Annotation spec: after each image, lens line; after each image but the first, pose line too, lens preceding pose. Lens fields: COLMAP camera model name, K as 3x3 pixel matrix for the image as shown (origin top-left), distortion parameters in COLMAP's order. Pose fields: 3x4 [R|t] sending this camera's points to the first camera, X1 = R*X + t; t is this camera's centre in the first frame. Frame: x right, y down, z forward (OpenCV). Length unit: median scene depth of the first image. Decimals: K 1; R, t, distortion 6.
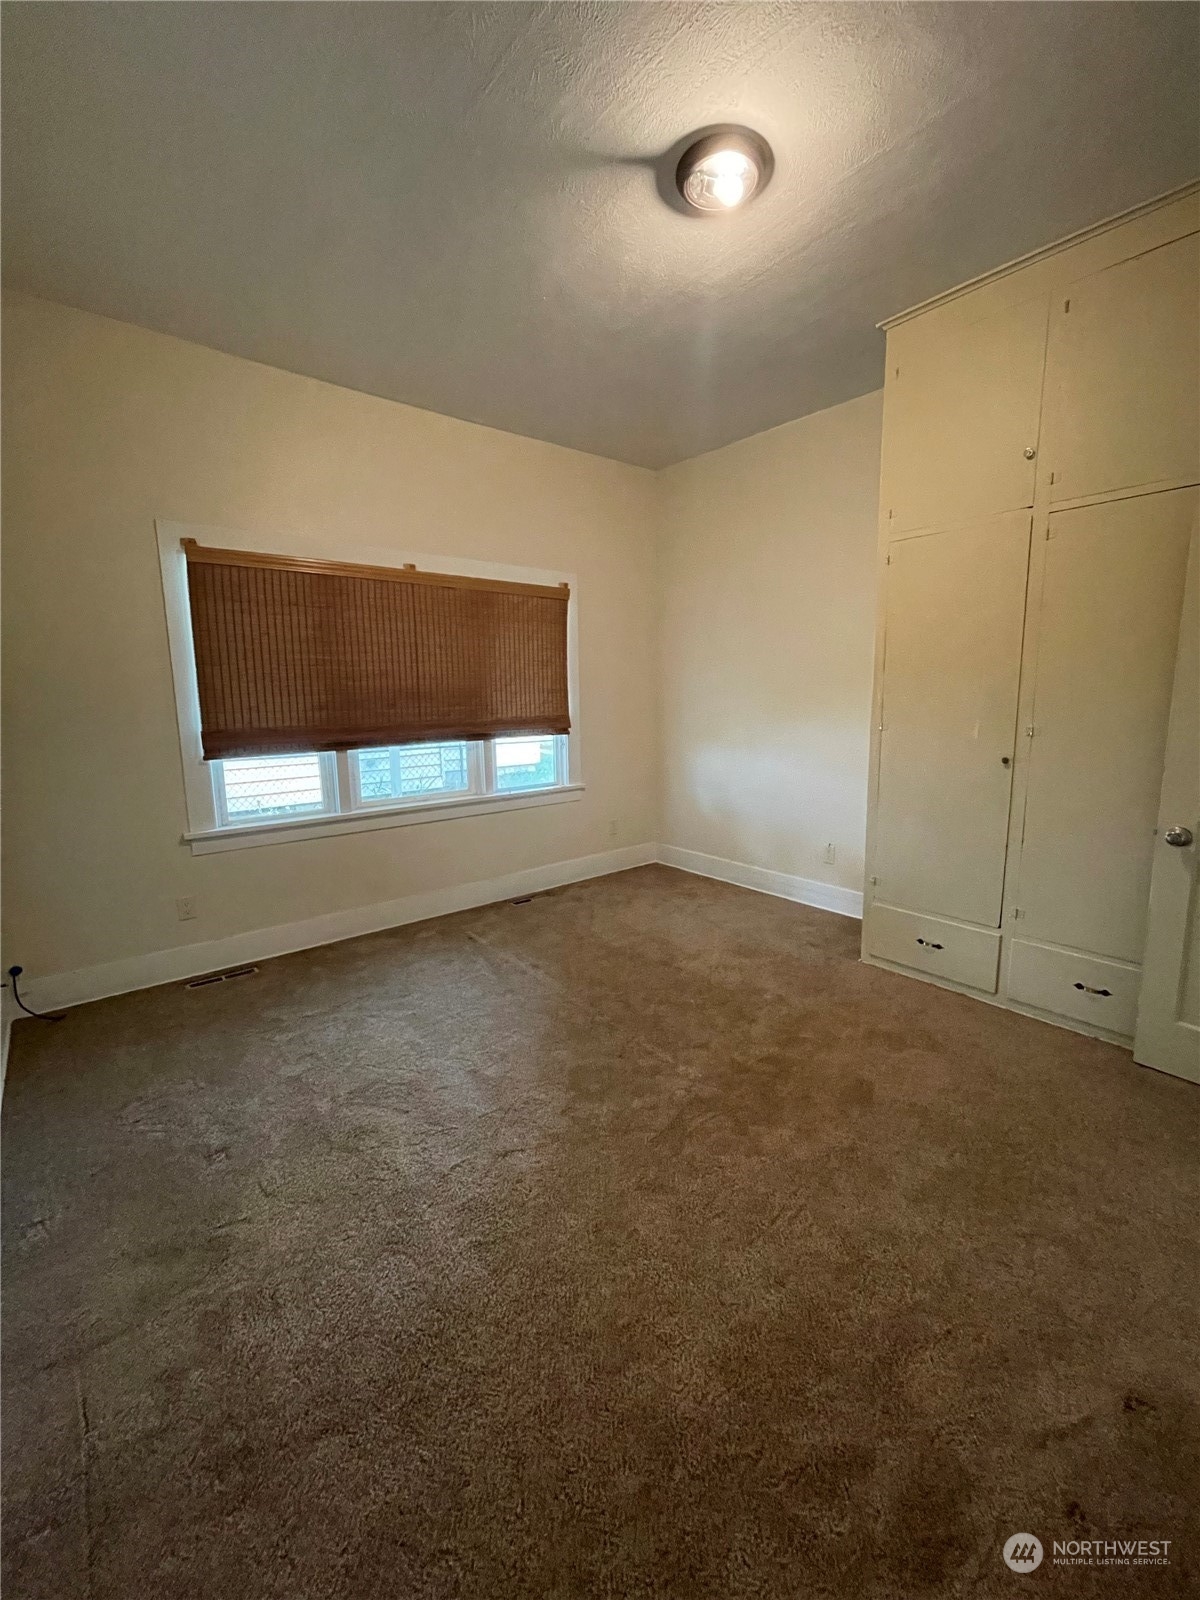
lens RADIAL K [[648.5, 0, 608.2], [0, 648.5, 794.8], [0, 0, 1]] dist [-0.000751, 0.000019]
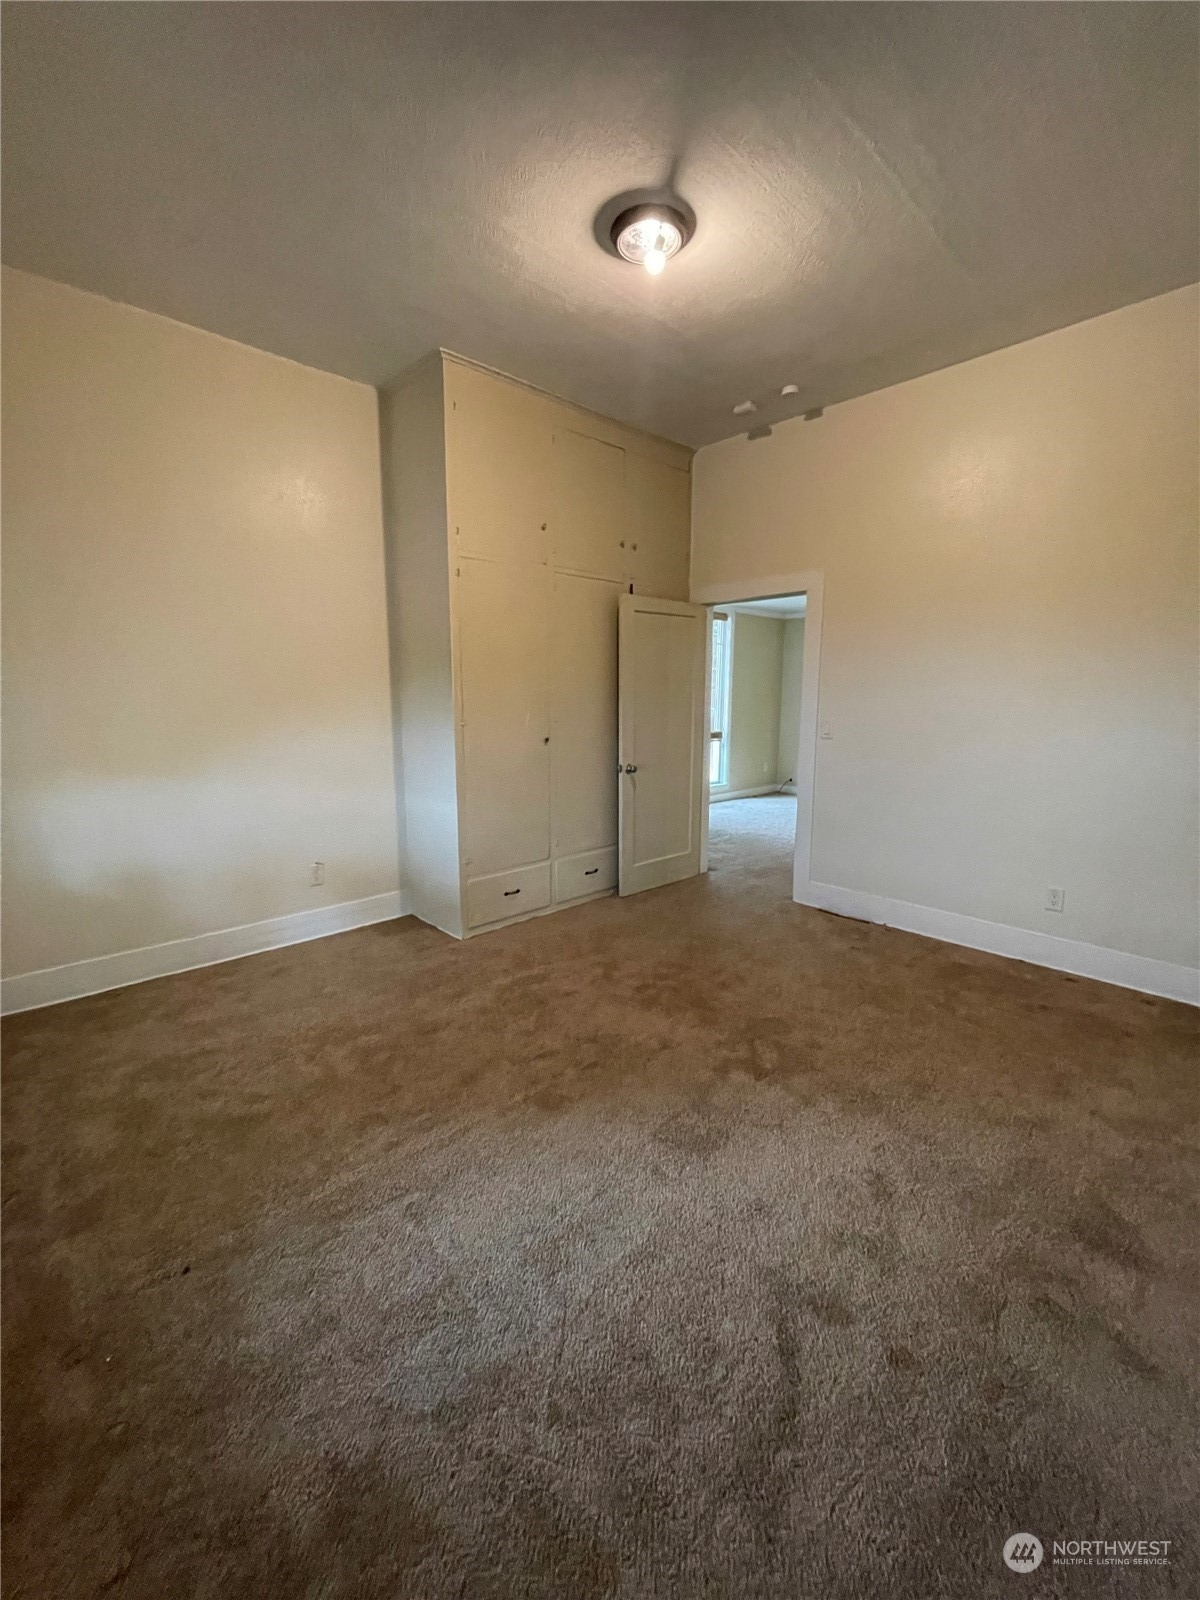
lens RADIAL K [[648.5, 0, 607.8], [0, 648.5, 796.1], [0, 0, 1]] dist [-0.000751, 0.000019]
pose [[-0.074399, -0.153114, 0.985404, -0.728449], [0.149480, 0.975266, 0.162825, -0.128900], [-0.985962, 0.159412, -0.049672, 0.853663]]
